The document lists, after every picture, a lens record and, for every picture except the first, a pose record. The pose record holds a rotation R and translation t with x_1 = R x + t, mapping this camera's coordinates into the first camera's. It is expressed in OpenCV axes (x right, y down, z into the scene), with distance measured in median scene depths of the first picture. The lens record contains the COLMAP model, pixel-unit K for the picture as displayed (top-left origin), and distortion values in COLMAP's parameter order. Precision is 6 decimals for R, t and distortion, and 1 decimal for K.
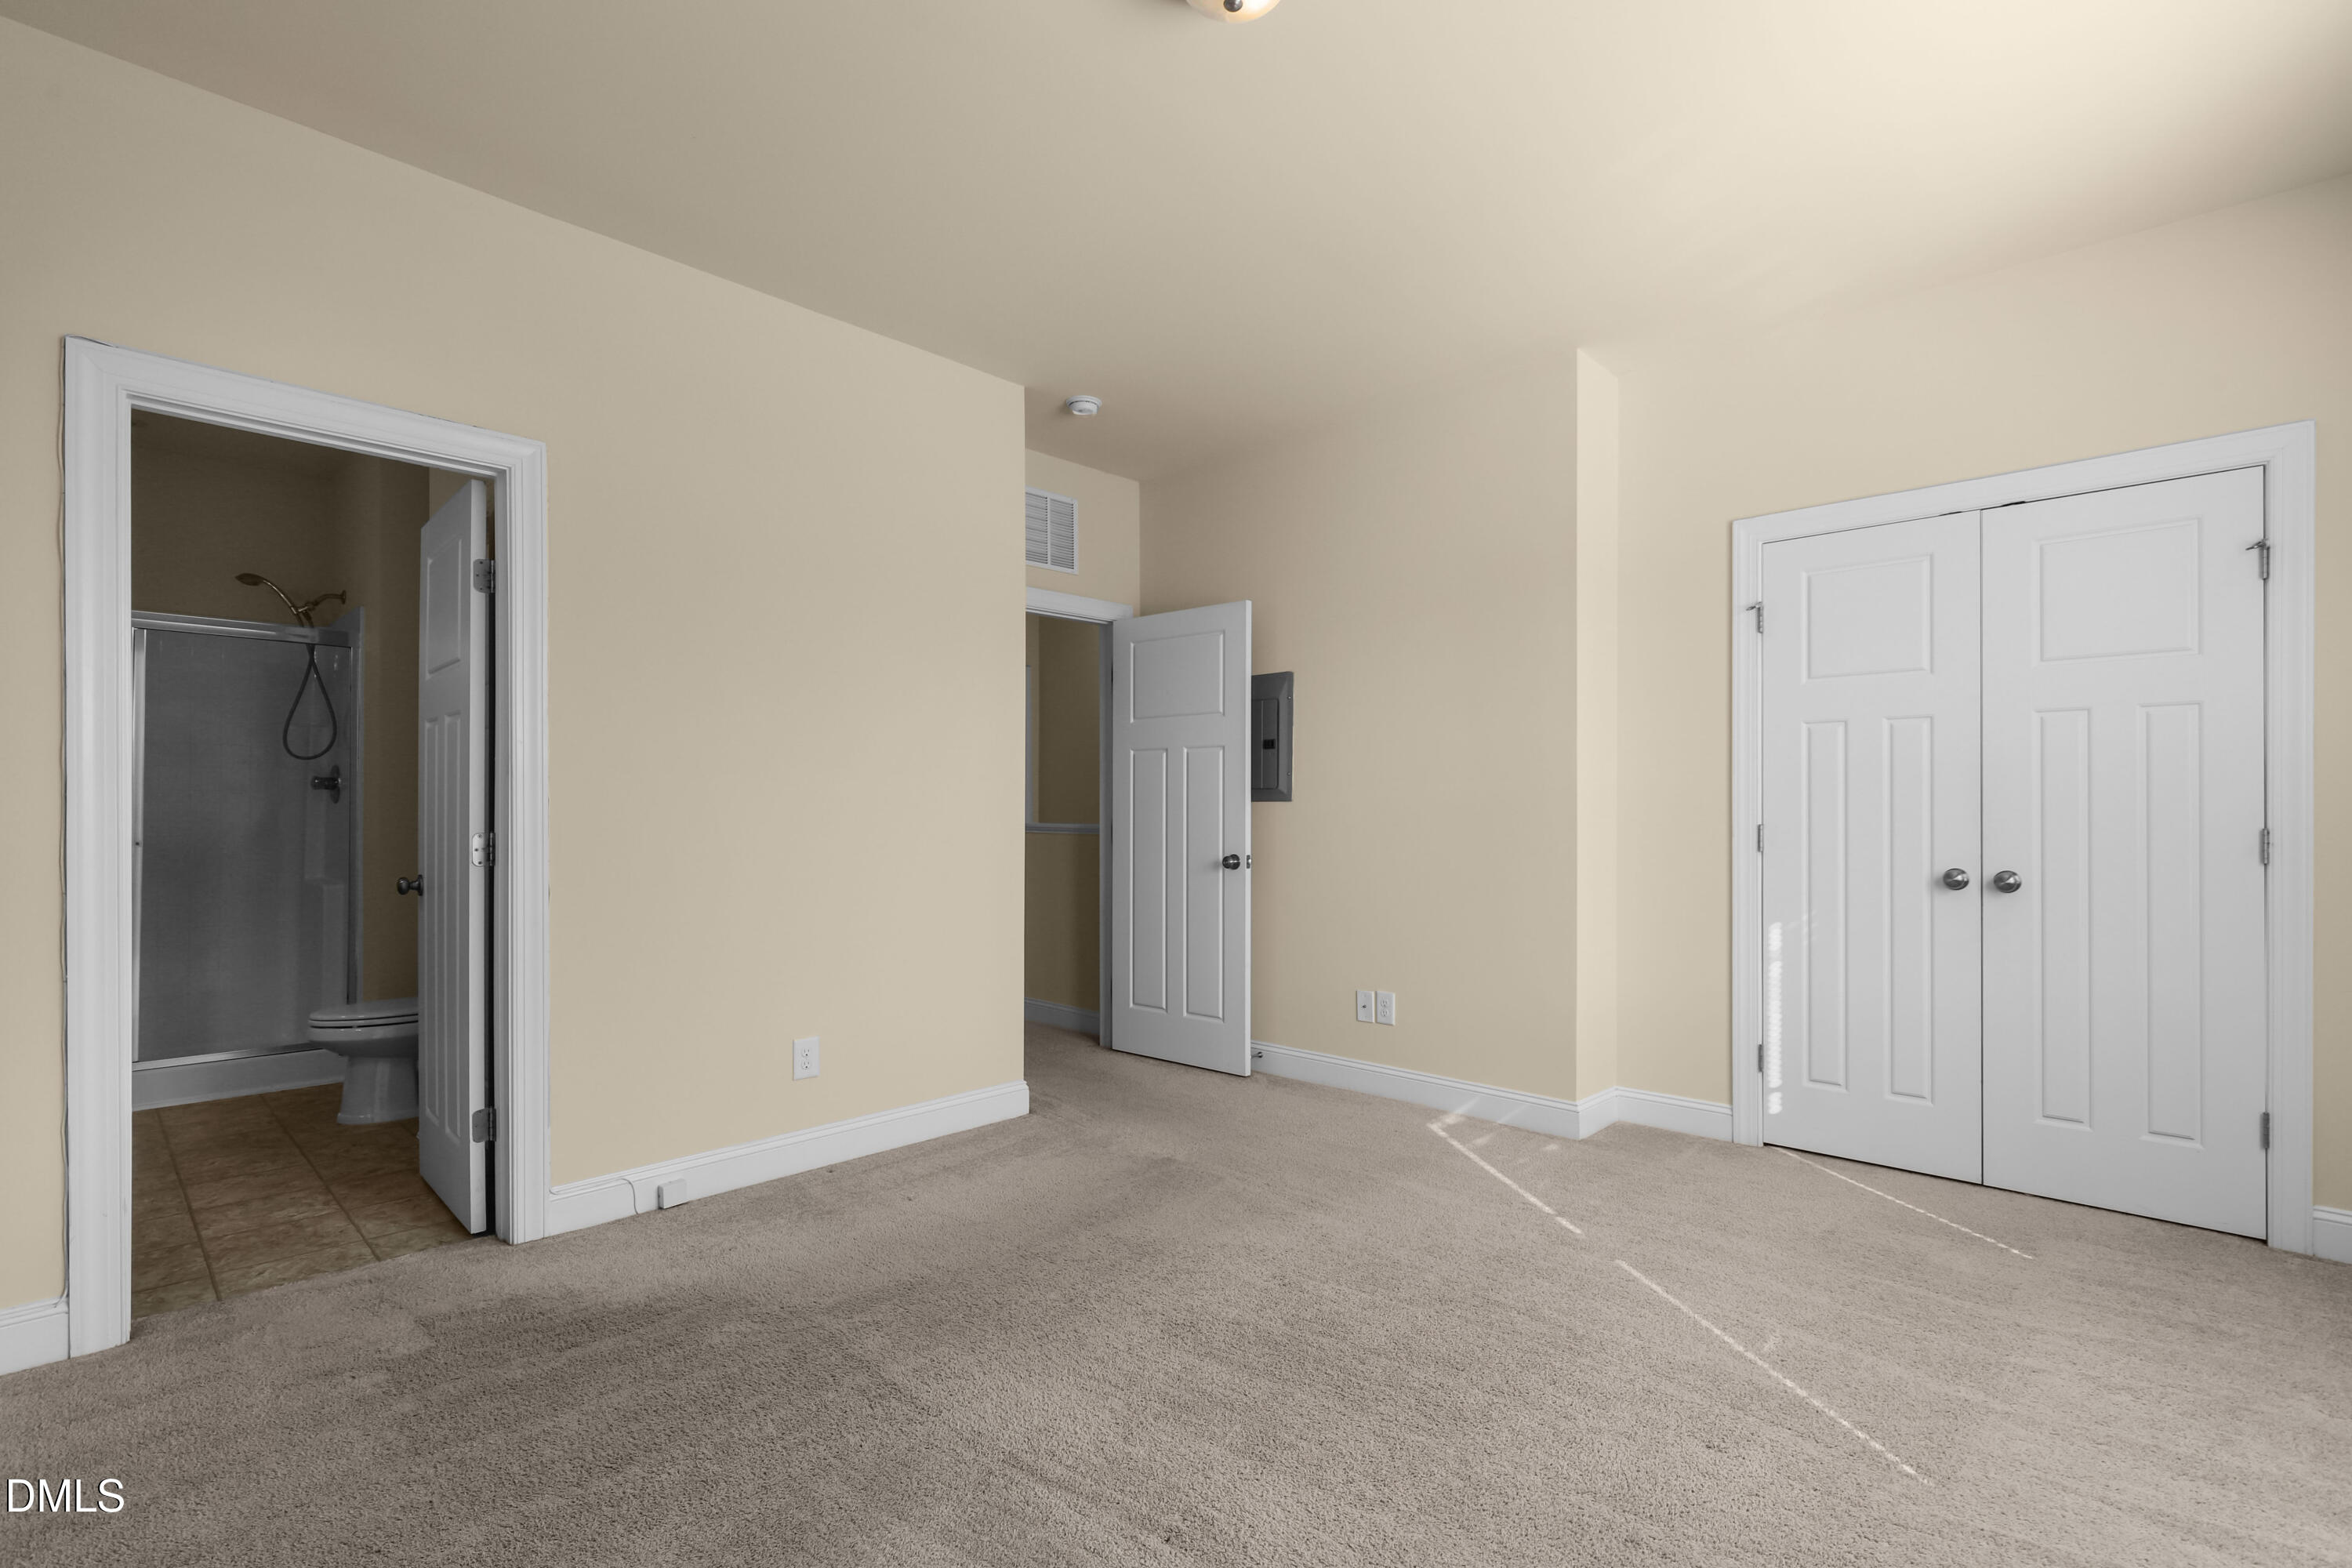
lens RADIAL K [[1076.8, 0, 1185.8], [0, 1076.8, 787.3], [0, 0, 1]] dist [0.001409, 0.000816]
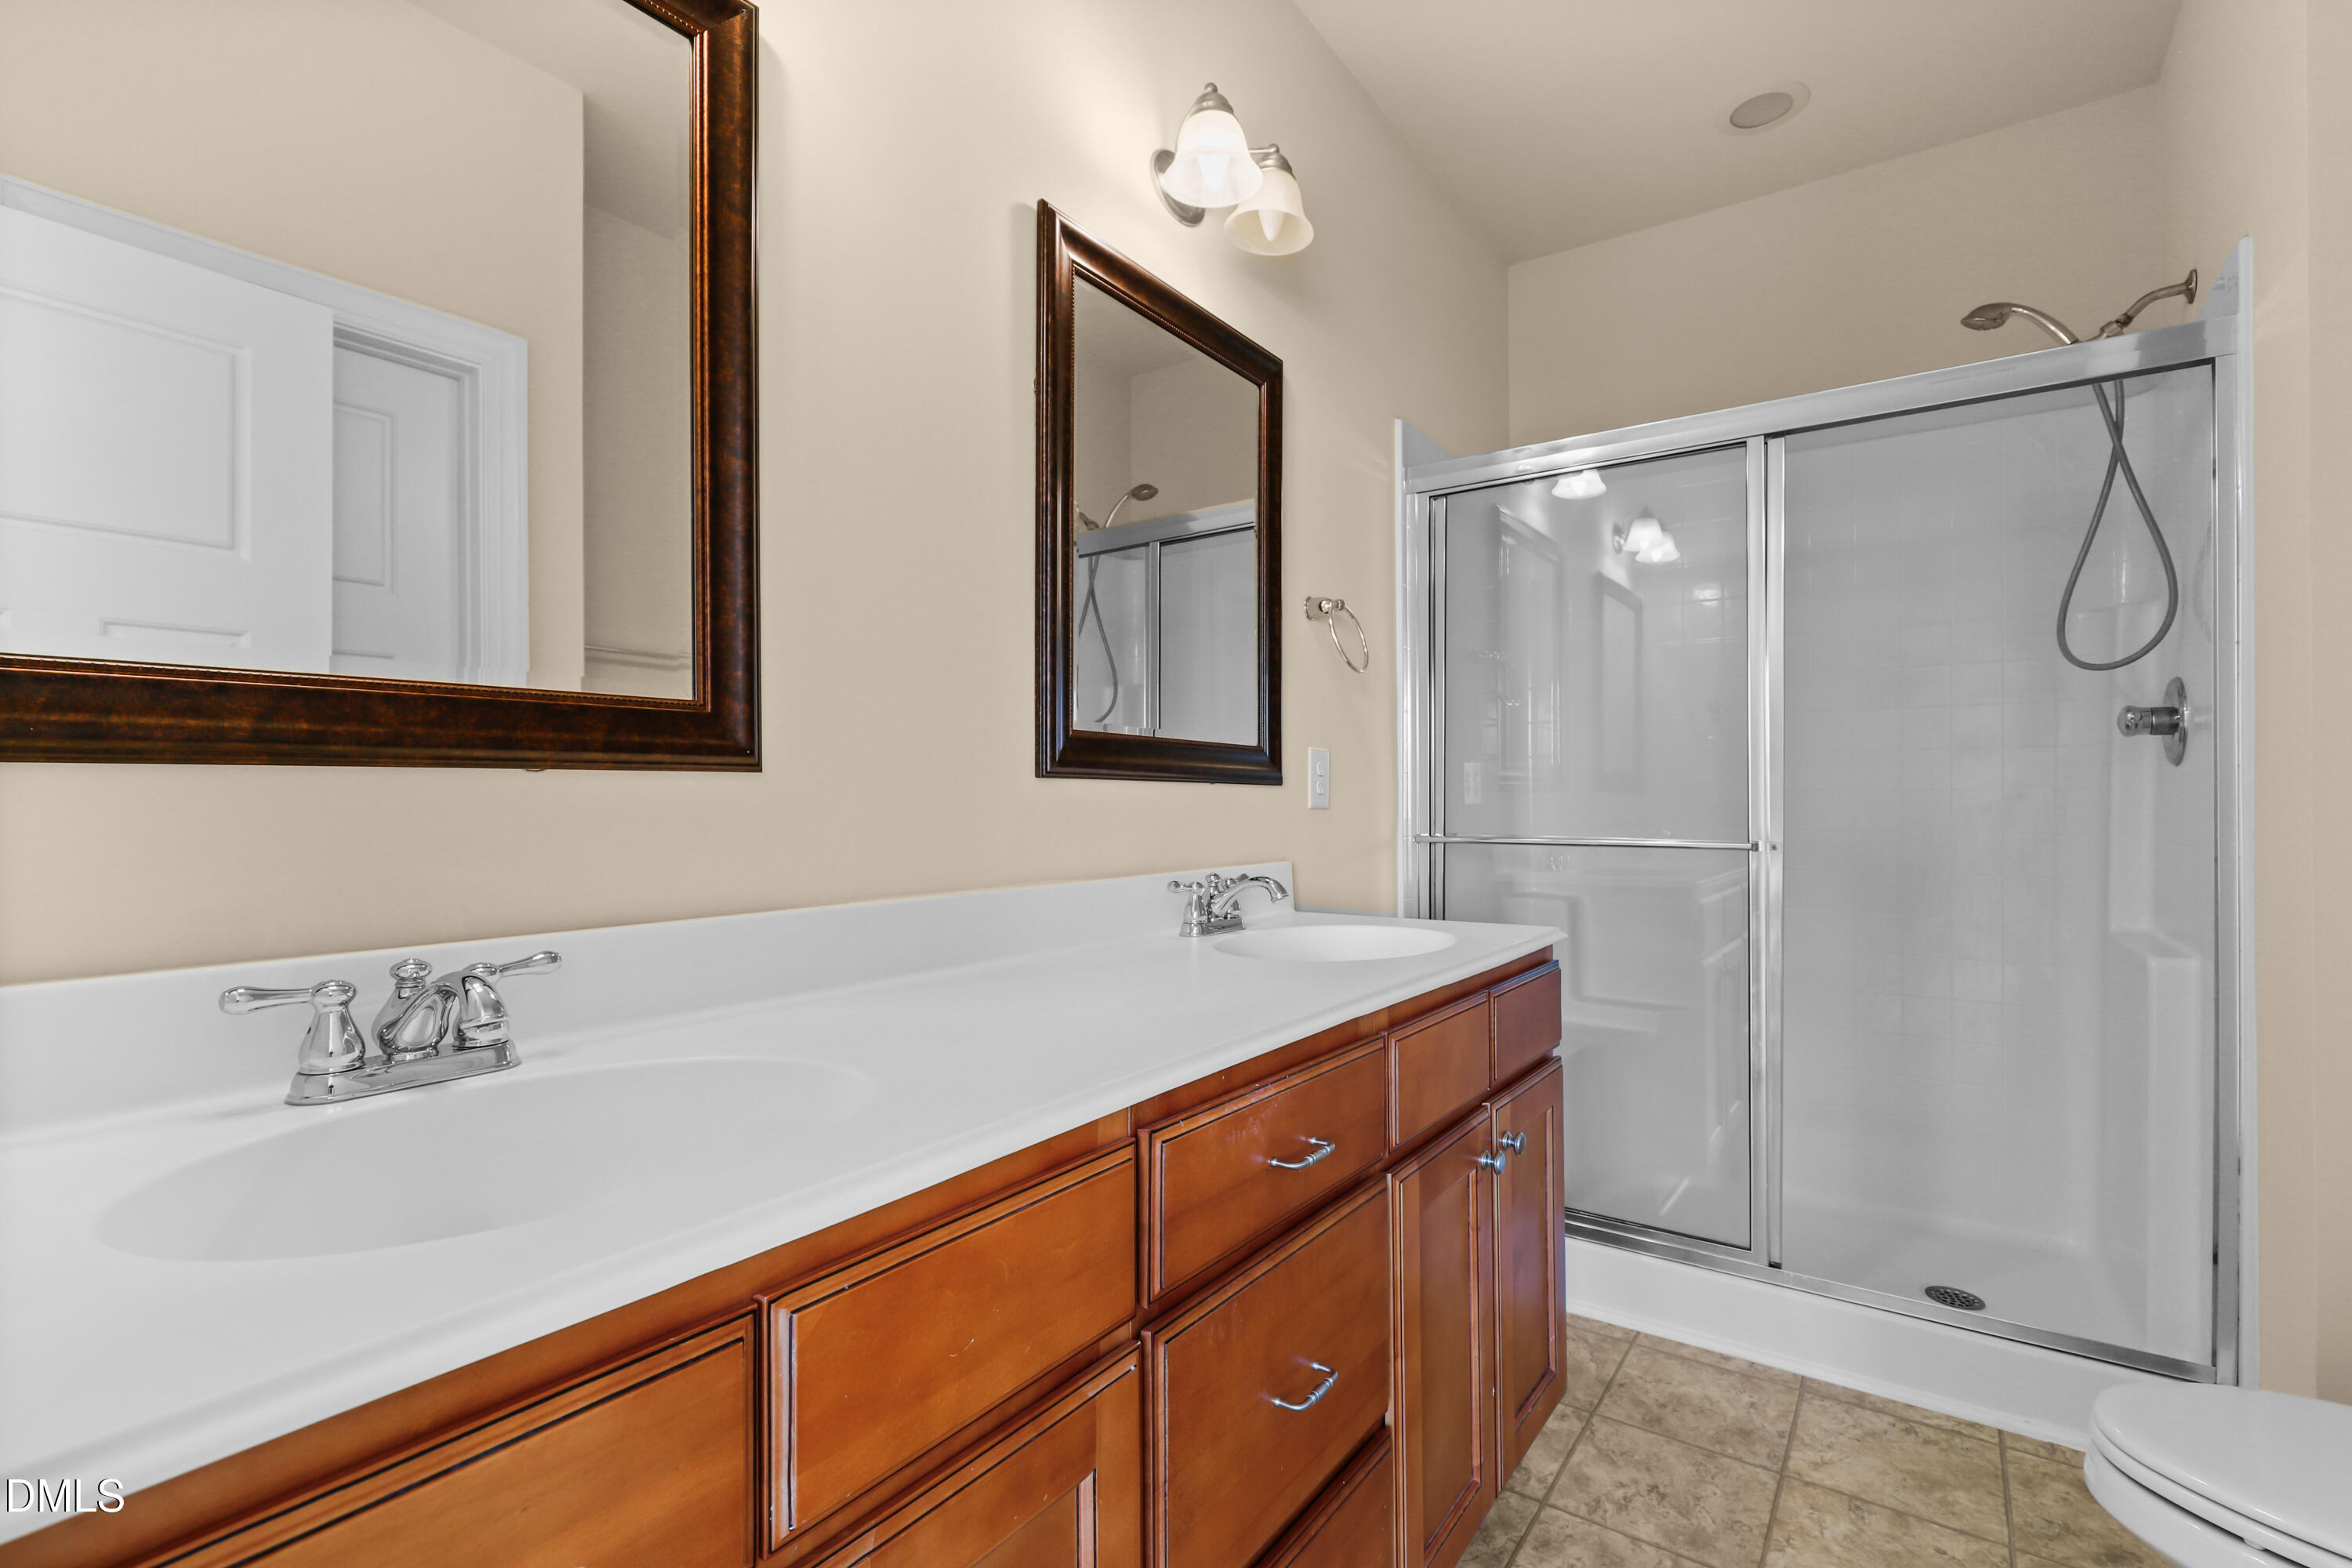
lens RADIAL K [[1076.8, 0, 1185.9], [0, 1076.8, 770.6], [0, 0, 1]] dist [0.001409, 0.000816]
pose [[0.169215, -0.003328, -0.985574, -0.425526], [0.013751, 0.999905, -0.001016, 0.011965], [0.985483, -0.013381, 0.169244, 0.529447]]
